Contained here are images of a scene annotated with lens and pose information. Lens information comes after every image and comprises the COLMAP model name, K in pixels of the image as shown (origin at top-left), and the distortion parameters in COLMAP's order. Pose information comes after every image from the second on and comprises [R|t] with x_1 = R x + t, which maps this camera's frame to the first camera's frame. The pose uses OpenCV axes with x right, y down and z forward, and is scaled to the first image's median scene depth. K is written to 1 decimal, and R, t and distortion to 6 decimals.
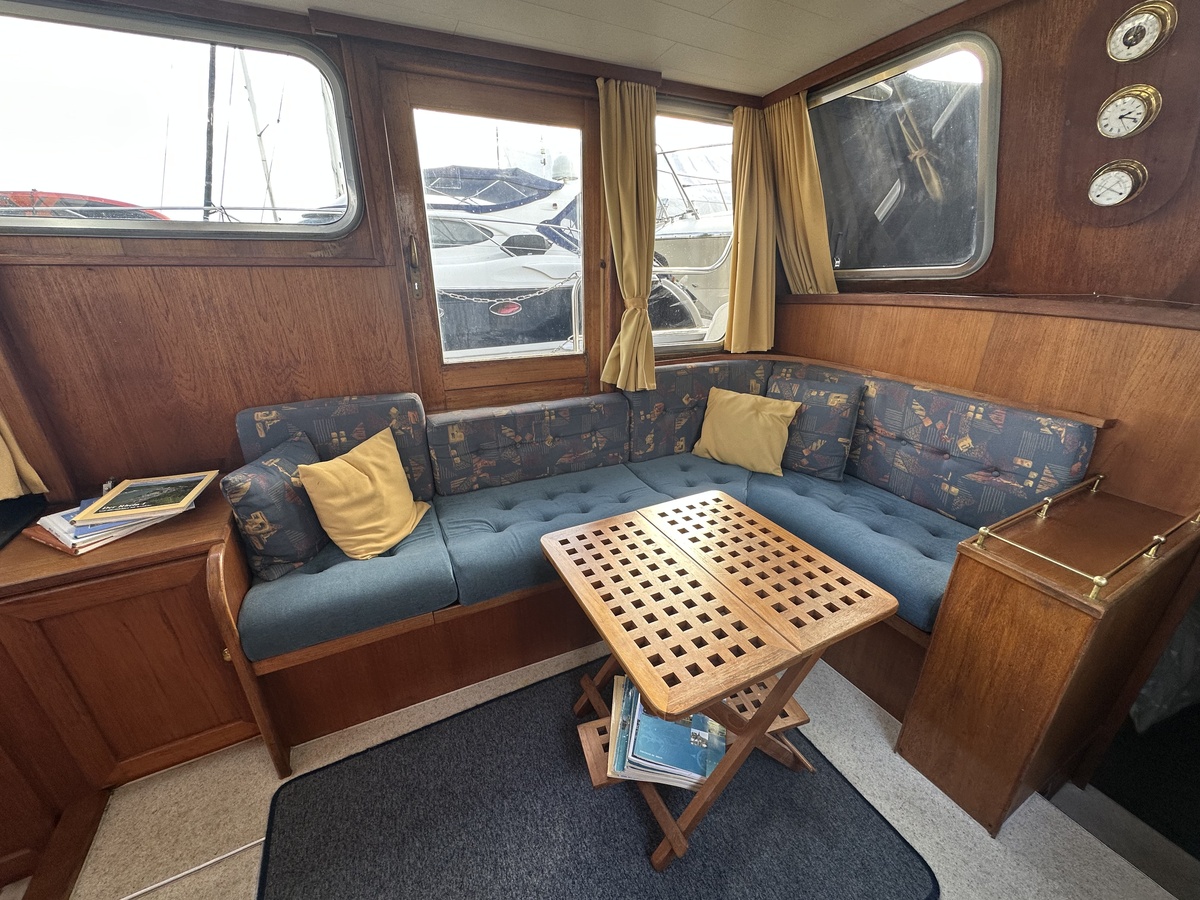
lens RADIAL K [[477.6, 0, 602.9], [0, 477.6, 449.7], [0, 0, 1]] dist [-0.004205, 0.000881]
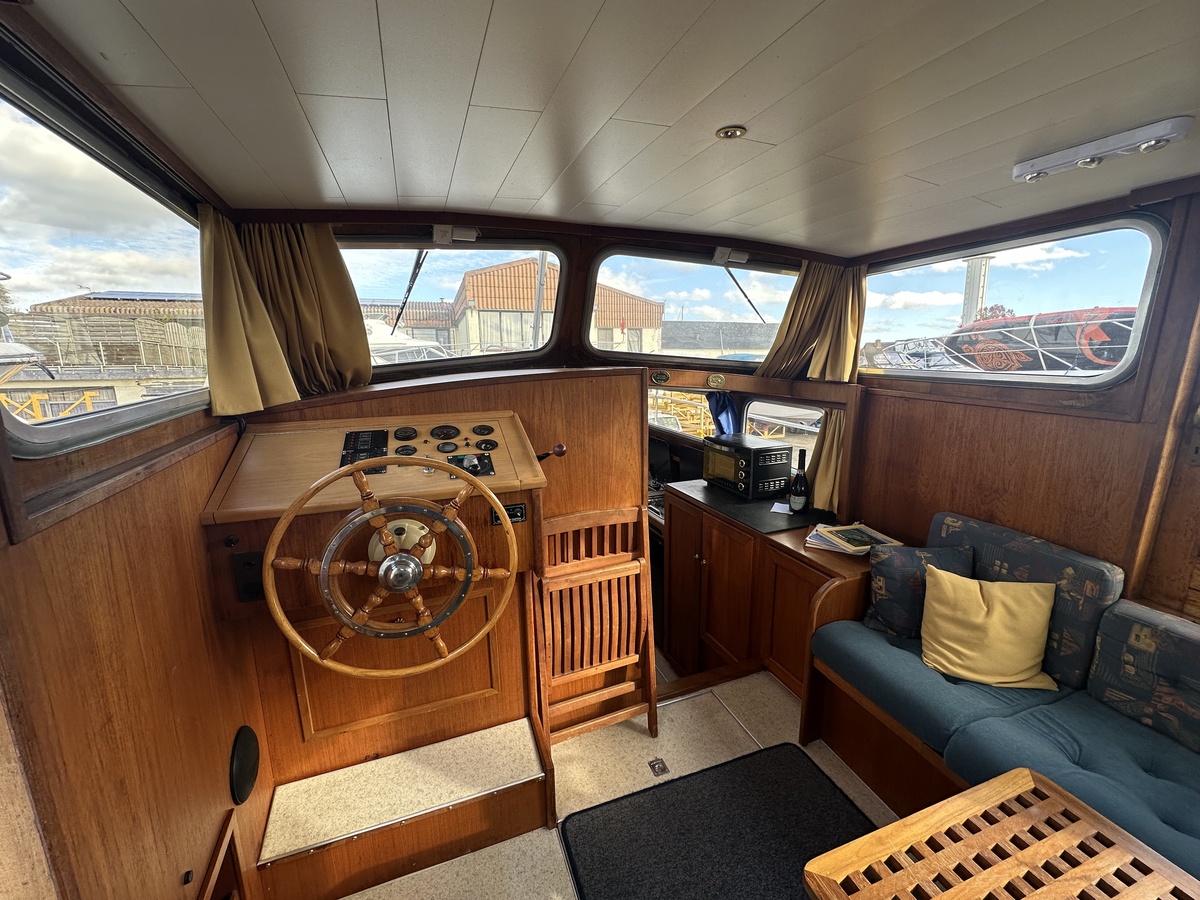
lens RADIAL K [[477.6, 0, 598.5], [0, 477.6, 454.0], [0, 0, 1]] dist [-0.004205, 0.000881]
pose [[-0.116567, 0.210805, -0.970553, 0.537555], [-0.363256, 0.900458, 0.239209, -0.190582], [0.924369, 0.380443, -0.028388, 0.138561]]
